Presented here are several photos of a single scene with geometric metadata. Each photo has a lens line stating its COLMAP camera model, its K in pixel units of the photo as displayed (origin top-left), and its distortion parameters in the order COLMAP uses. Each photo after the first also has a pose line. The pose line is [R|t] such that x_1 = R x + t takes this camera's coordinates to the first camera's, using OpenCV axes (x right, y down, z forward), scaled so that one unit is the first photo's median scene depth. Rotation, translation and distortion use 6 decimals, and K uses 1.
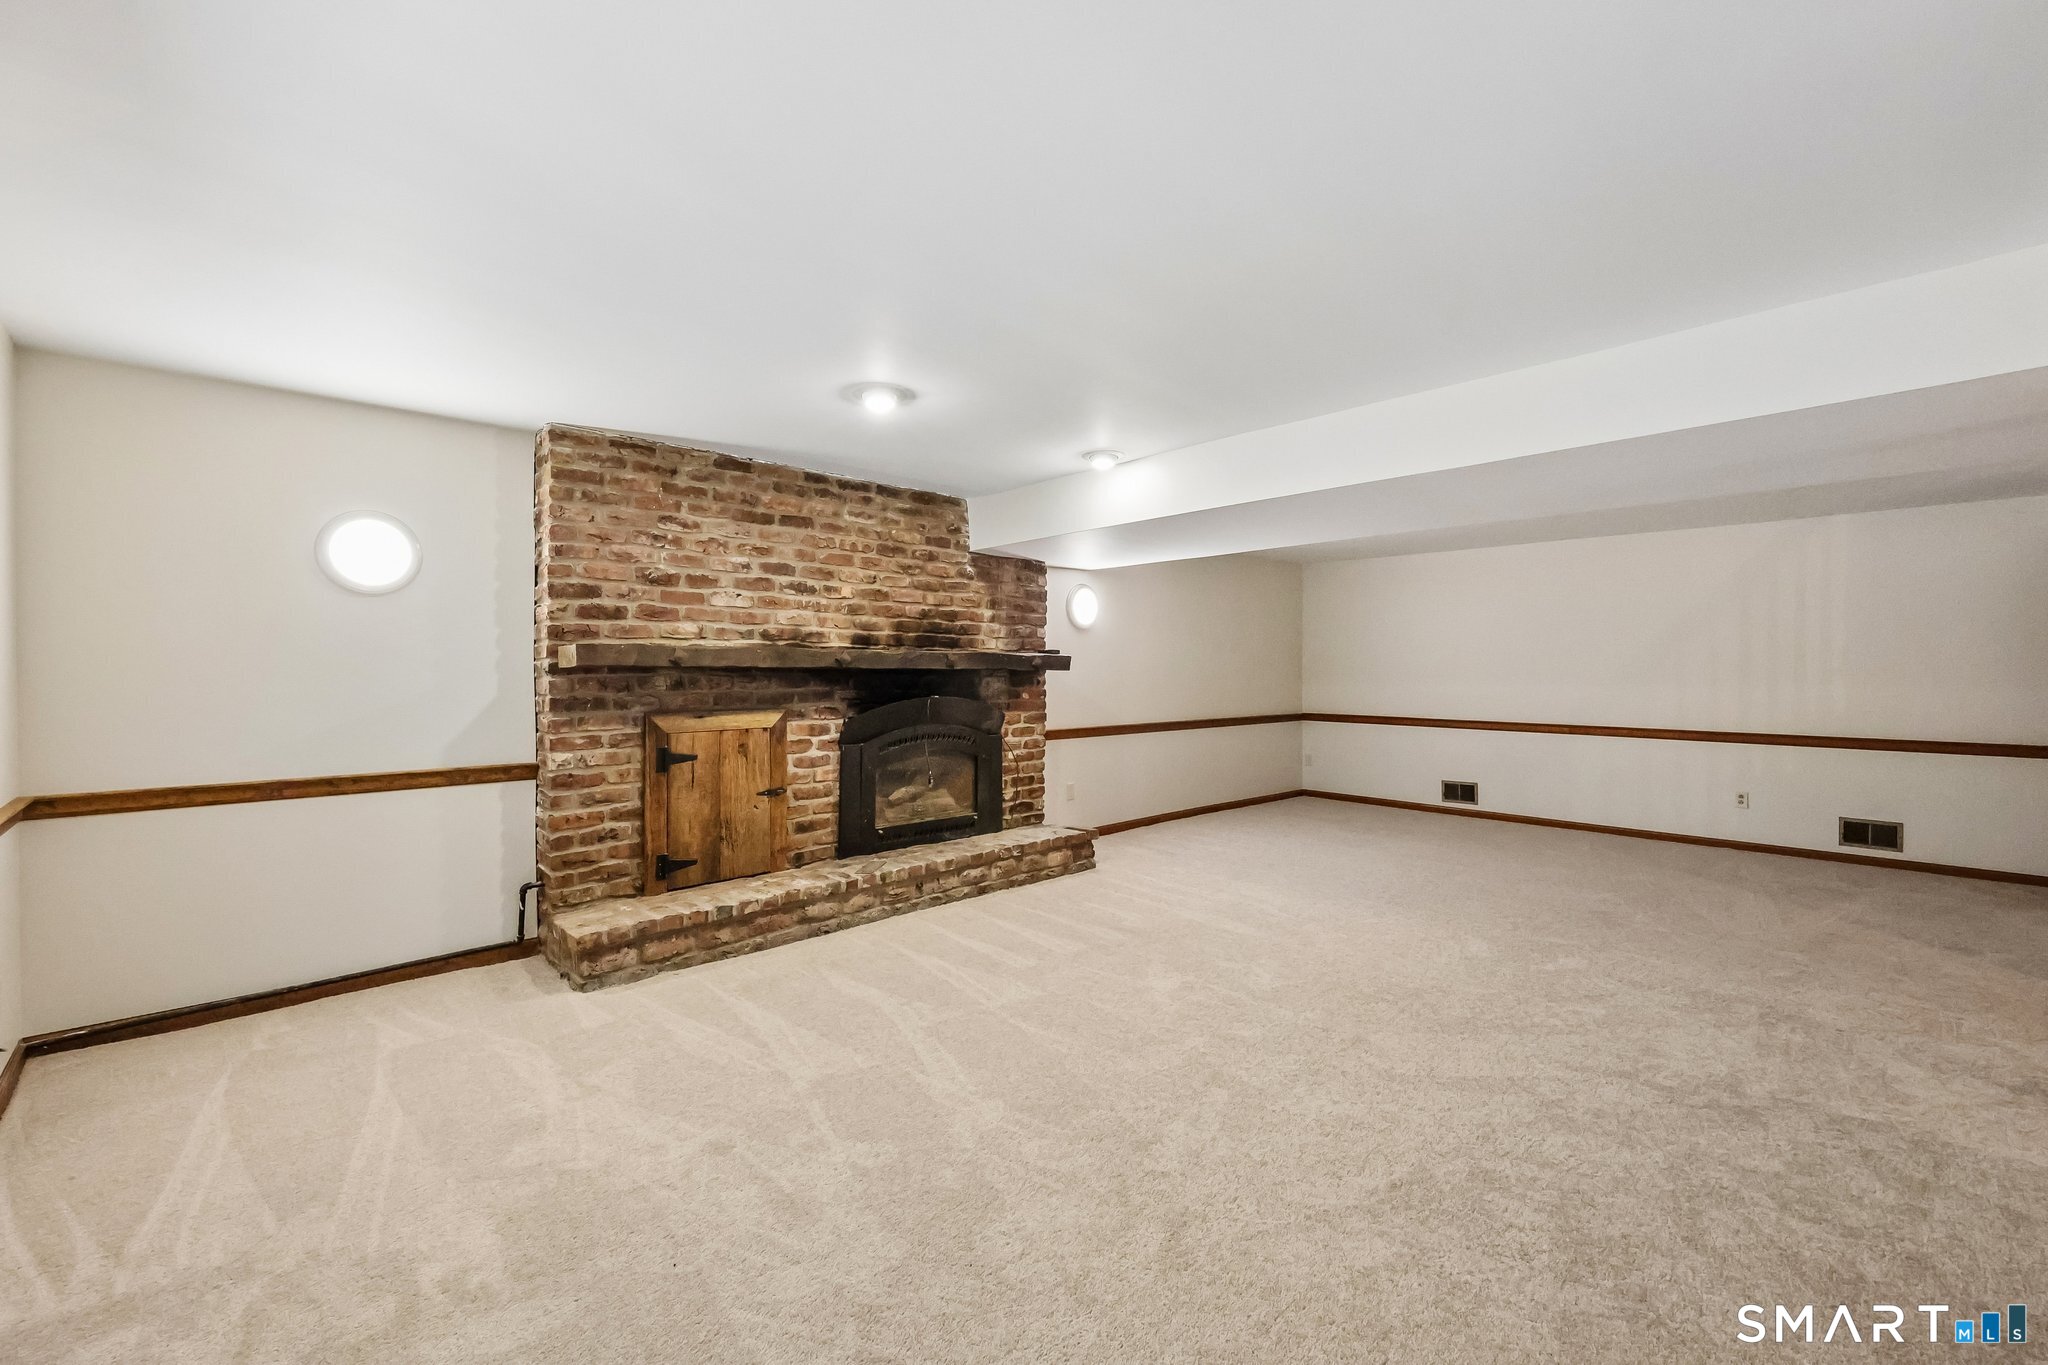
lens RADIAL K [[831.9, 0, 999.8], [0, 831.9, 682.1], [0, 0, 1]] dist [-0.000449, 0.000093]
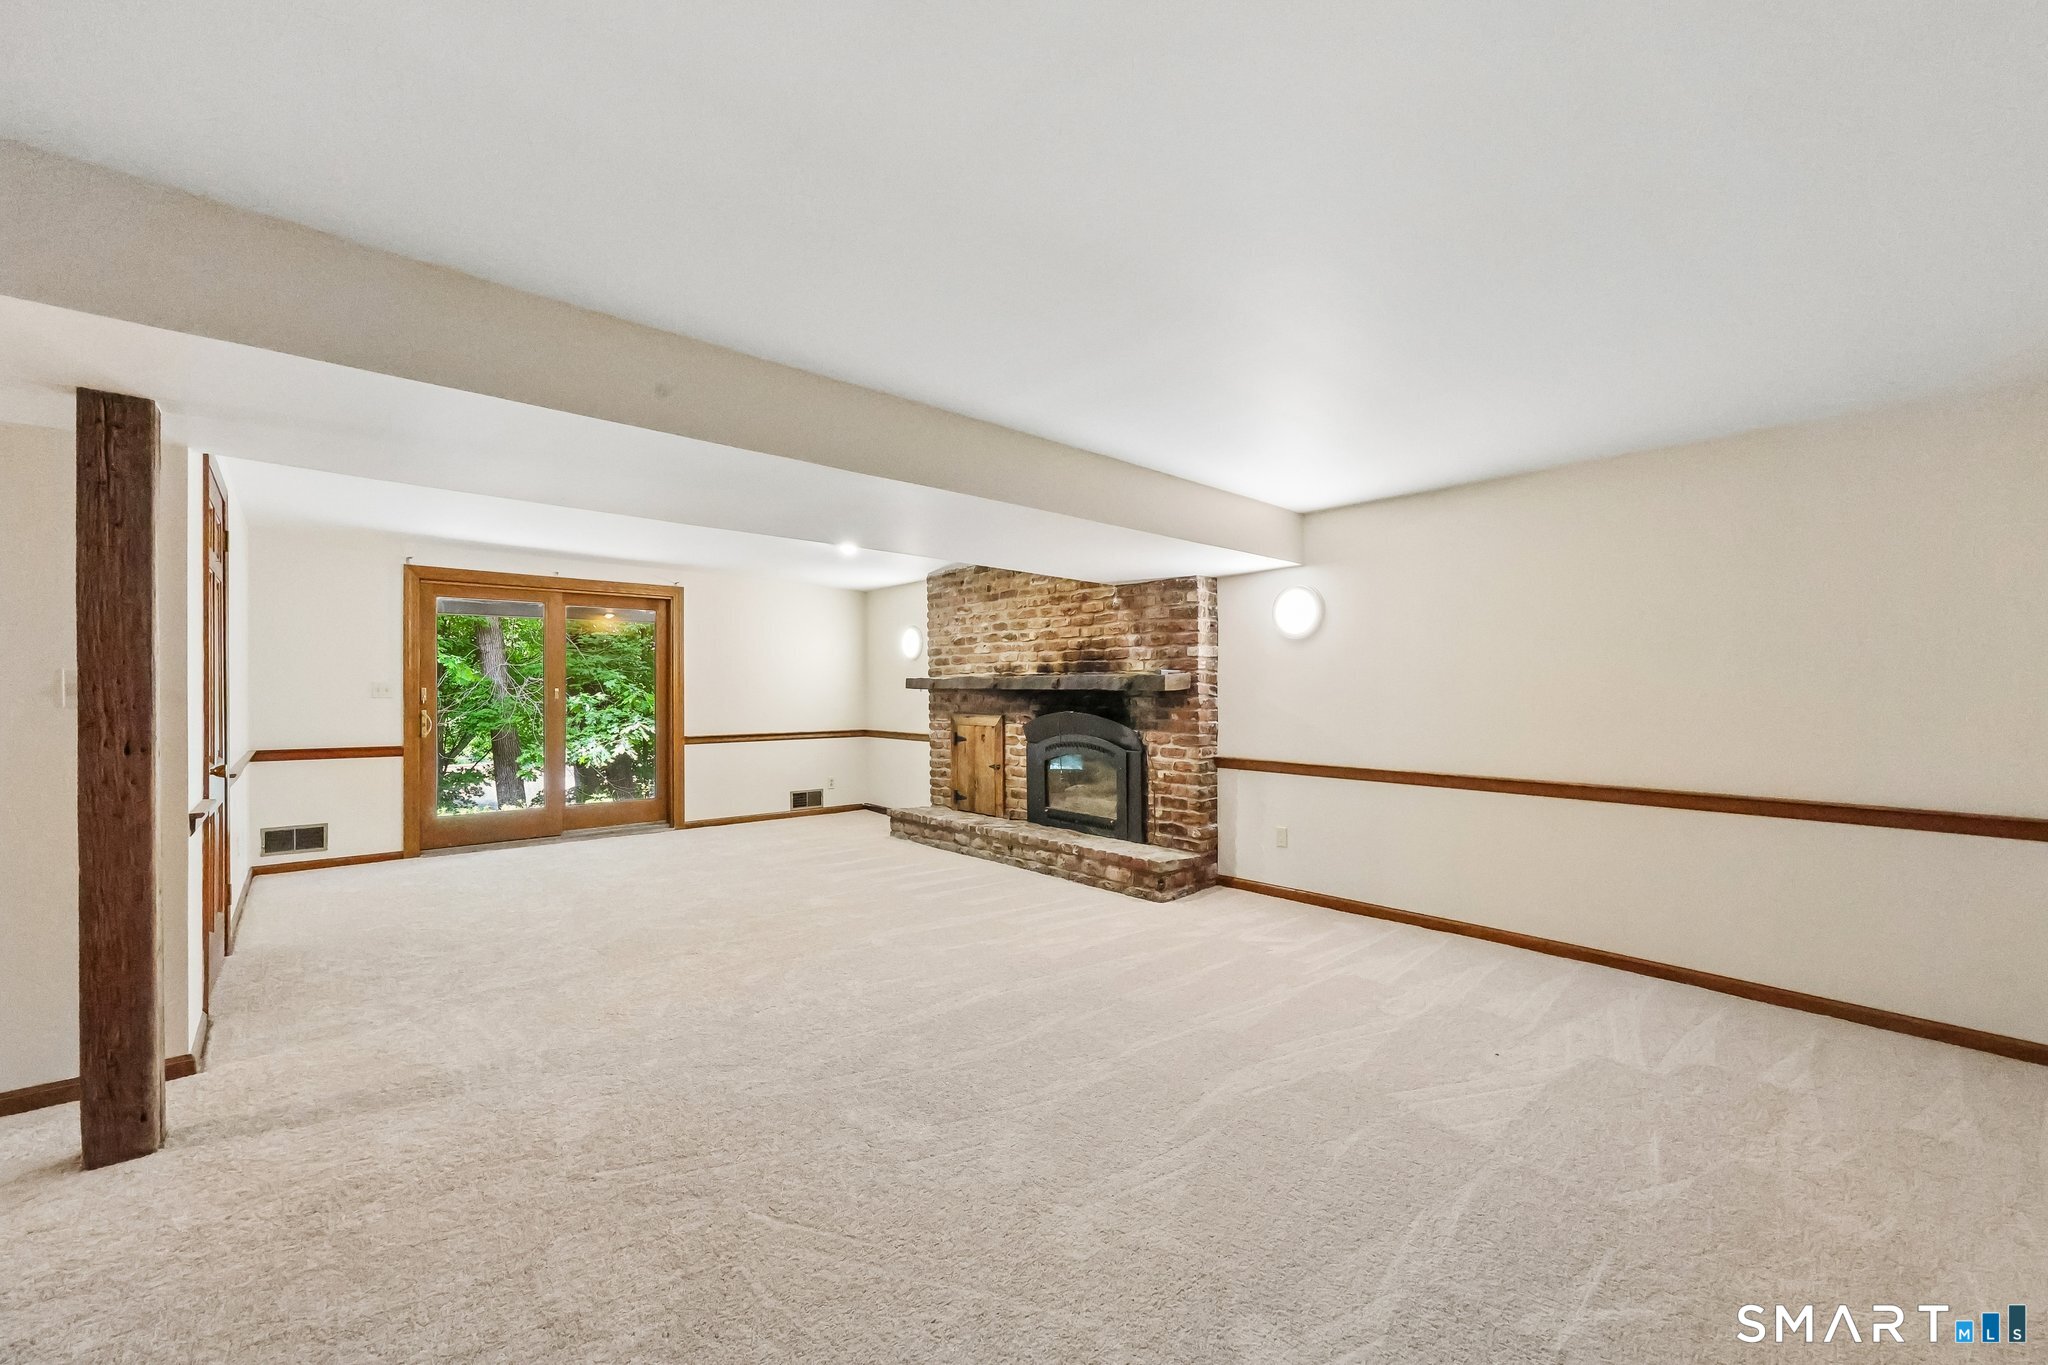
lens RADIAL K [[831.9, 0, 999.8], [0, 831.9, 682.1], [0, 0, 1]] dist [-0.000449, 0.000093]
pose [[-0.050078, -0.010191, -0.998693, 1.259593], [-0.014061, 0.999856, -0.009498, -0.014987], [0.998646, 0.013567, -0.050215, 1.032939]]
